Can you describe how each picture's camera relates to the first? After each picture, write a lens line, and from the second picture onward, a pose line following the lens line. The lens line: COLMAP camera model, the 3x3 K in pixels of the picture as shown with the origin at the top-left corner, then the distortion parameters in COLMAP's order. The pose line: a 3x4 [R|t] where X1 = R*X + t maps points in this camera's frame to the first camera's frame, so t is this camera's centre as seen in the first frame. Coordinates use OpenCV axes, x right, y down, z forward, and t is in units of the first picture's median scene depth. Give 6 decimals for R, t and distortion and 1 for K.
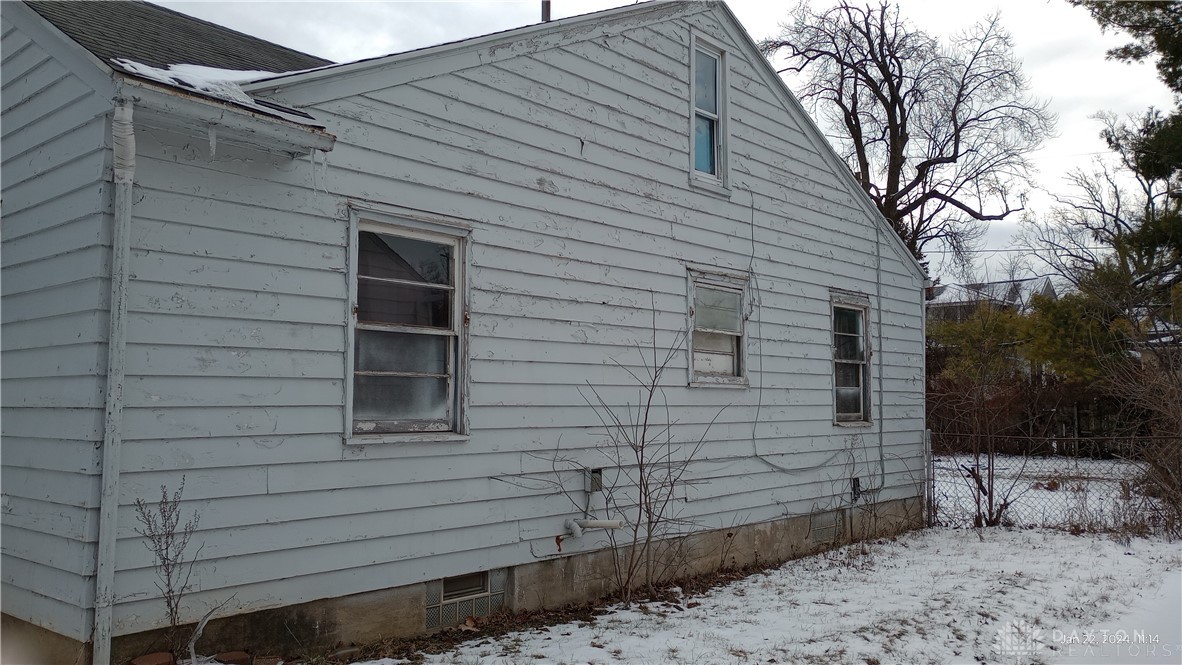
lens RADIAL K [[972.0, 0, 594.7], [0, 972.0, 333.4], [0, 0, 1]] dist [0.045659, -0.018126]
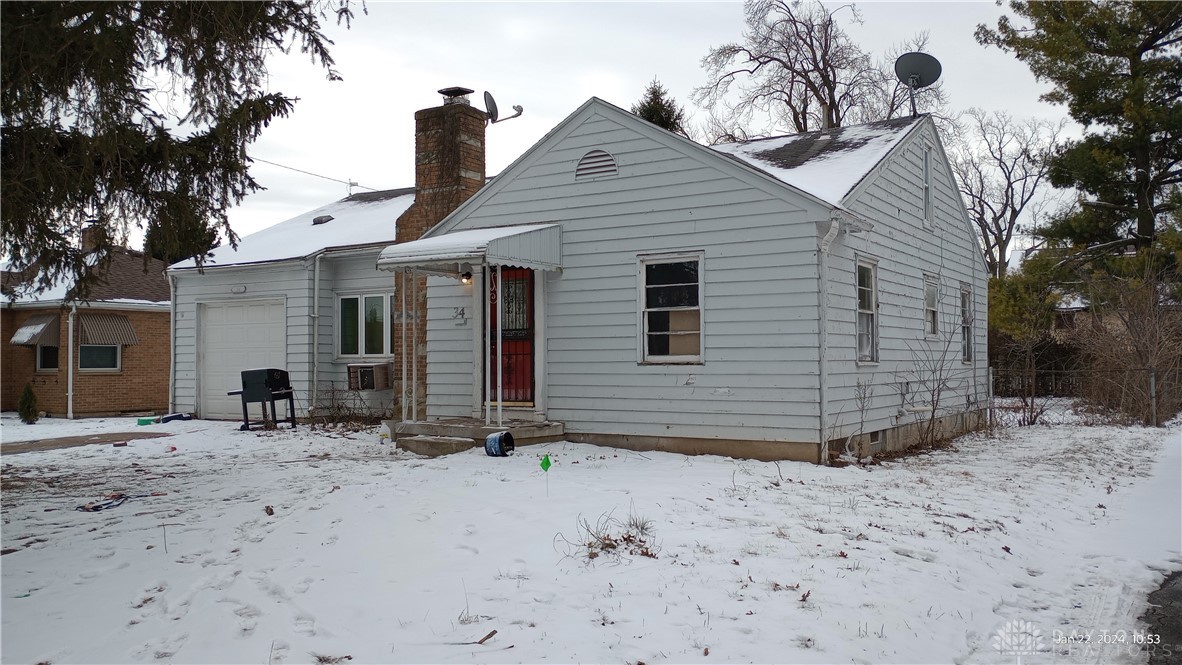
lens RADIAL K [[972.0, 0, 587.7], [0, 972.0, 328.8], [0, 0, 1]] dist [0.045659, -0.018126]
pose [[0.989297, 0.001273, 0.145912, -0.167740], [-0.006894, 0.999253, 0.038030, -0.006472], [-0.145755, -0.038629, 0.988566, -0.149997]]
